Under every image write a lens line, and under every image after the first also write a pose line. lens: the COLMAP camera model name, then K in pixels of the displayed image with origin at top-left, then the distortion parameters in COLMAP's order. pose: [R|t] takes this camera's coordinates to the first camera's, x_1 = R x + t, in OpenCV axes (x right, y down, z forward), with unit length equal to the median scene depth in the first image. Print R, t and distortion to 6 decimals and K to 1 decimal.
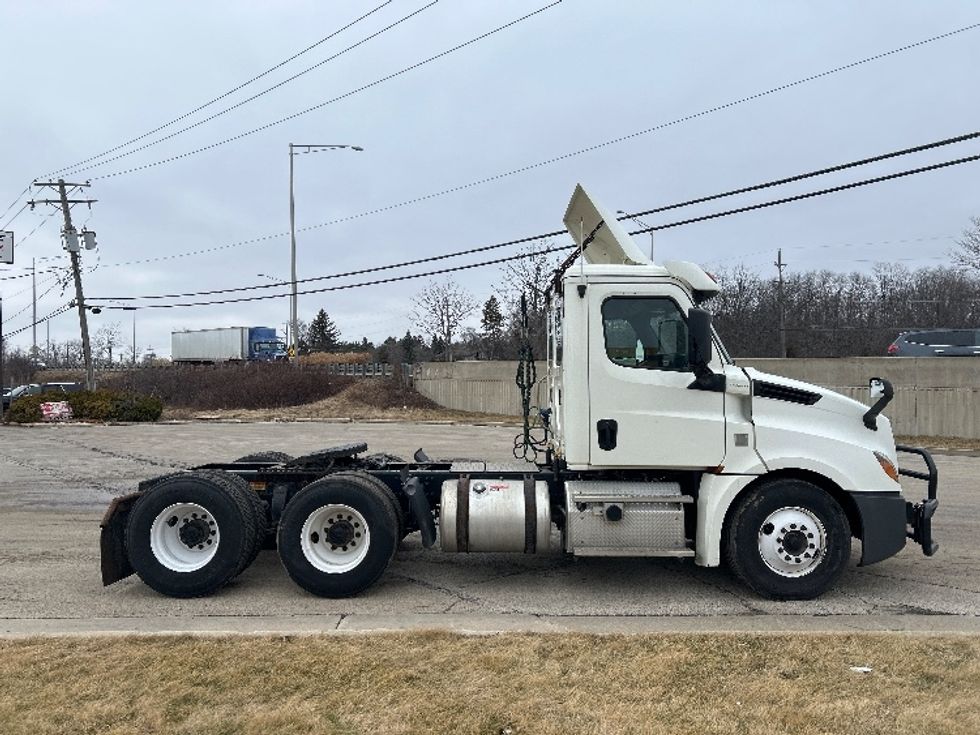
lens RADIAL K [[760.6, 0, 488.7], [0, 760.6, 393.8], [0, 0, 1]] dist [0.014289, 0.004922]
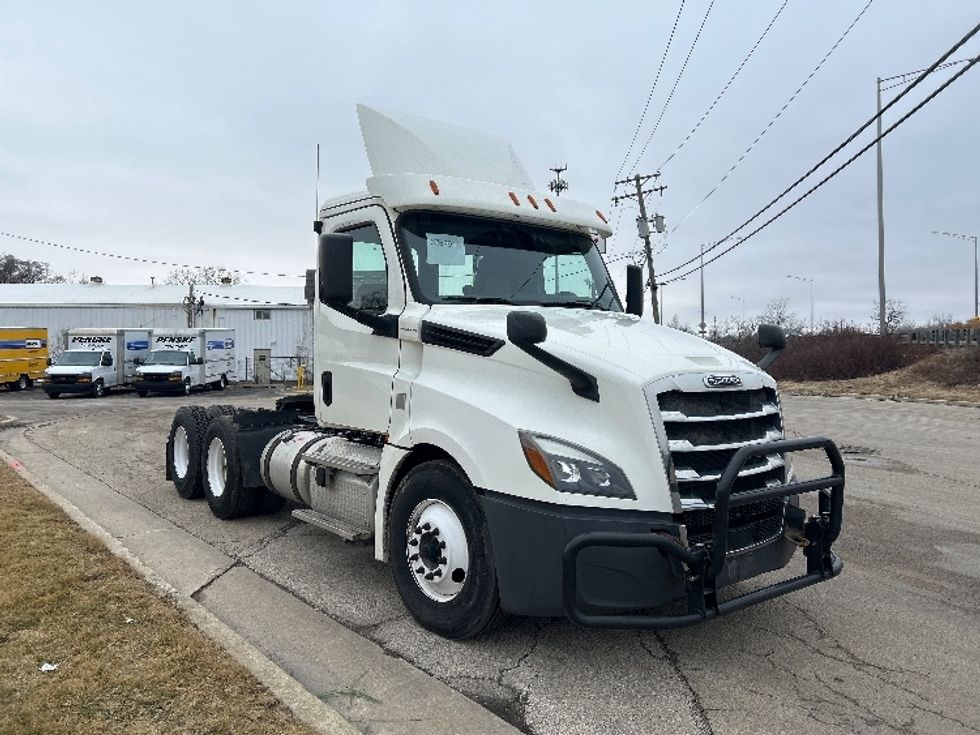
lens RADIAL K [[766.7, 0, 490.0], [0, 766.7, 367.5], [0, 0, 1]] dist [0.012238, 0.003416]
pose [[0.581475, 0.013377, -0.813455, 0.981394], [-0.015851, 0.999861, 0.005112, 0.021508], [0.813410, 0.009922, 0.581606, 0.617503]]
